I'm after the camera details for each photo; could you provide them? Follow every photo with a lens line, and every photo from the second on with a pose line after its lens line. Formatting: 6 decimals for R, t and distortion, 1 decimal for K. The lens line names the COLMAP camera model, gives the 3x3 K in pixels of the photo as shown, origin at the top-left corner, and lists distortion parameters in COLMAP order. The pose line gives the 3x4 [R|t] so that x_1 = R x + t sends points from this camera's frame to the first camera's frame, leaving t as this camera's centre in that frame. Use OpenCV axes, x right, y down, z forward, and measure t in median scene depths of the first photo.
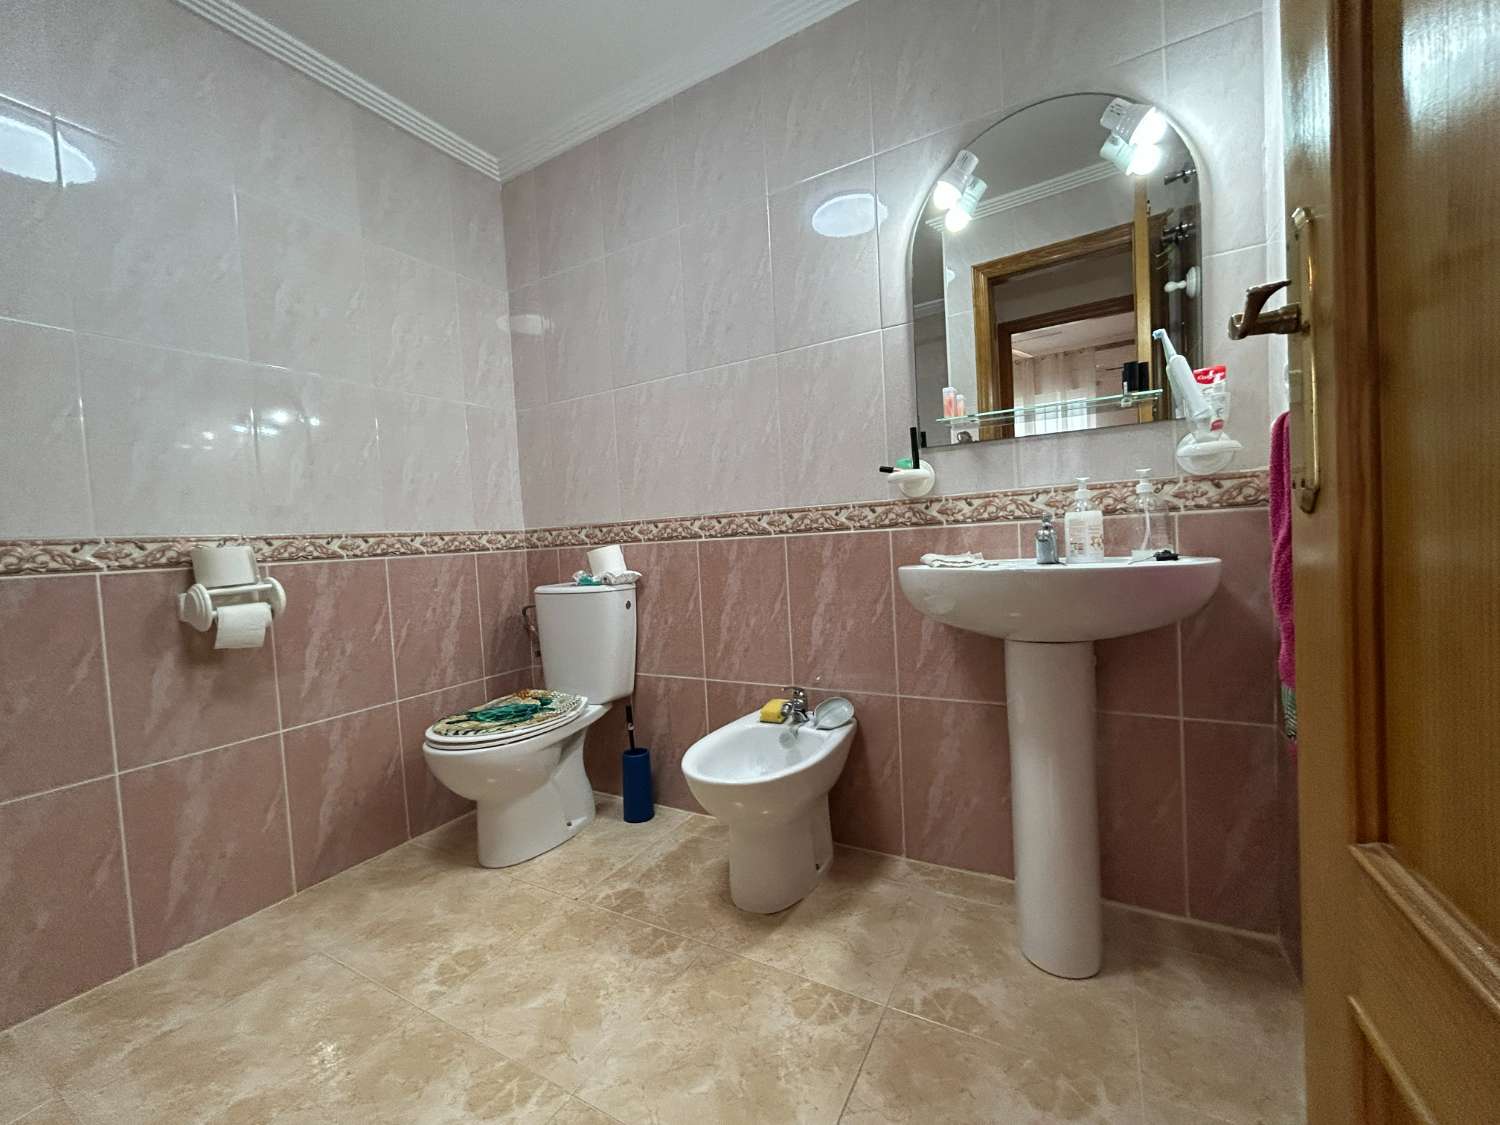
lens RADIAL K [[606.3, 0, 748.4], [0, 606.3, 564.4], [0, 0, 1]] dist [-0.001727, 0.000253]
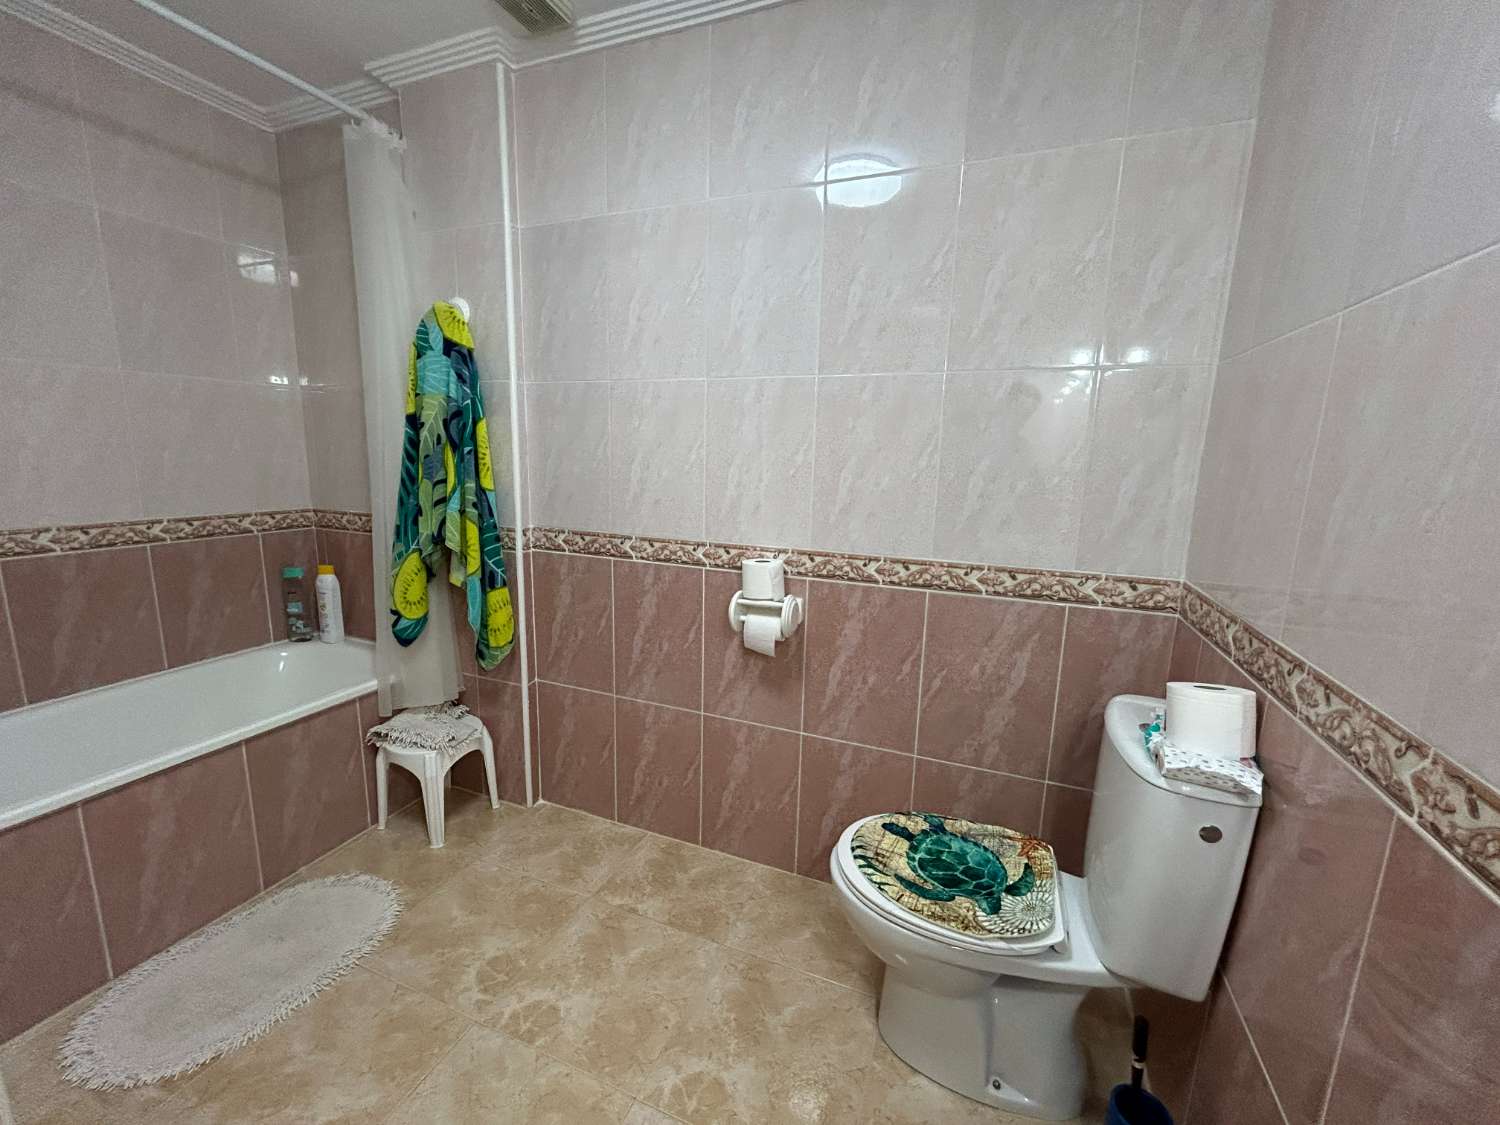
lens RADIAL K [[606.3, 0, 749.0], [0, 606.3, 559.5], [0, 0, 1]] dist [-0.001727, 0.000253]
pose [[0.119025, 0.231390, -0.965553, 0.158721], [-0.067495, 0.972102, 0.224639, -0.233610], [0.990594, 0.038433, 0.131322, 0.702989]]
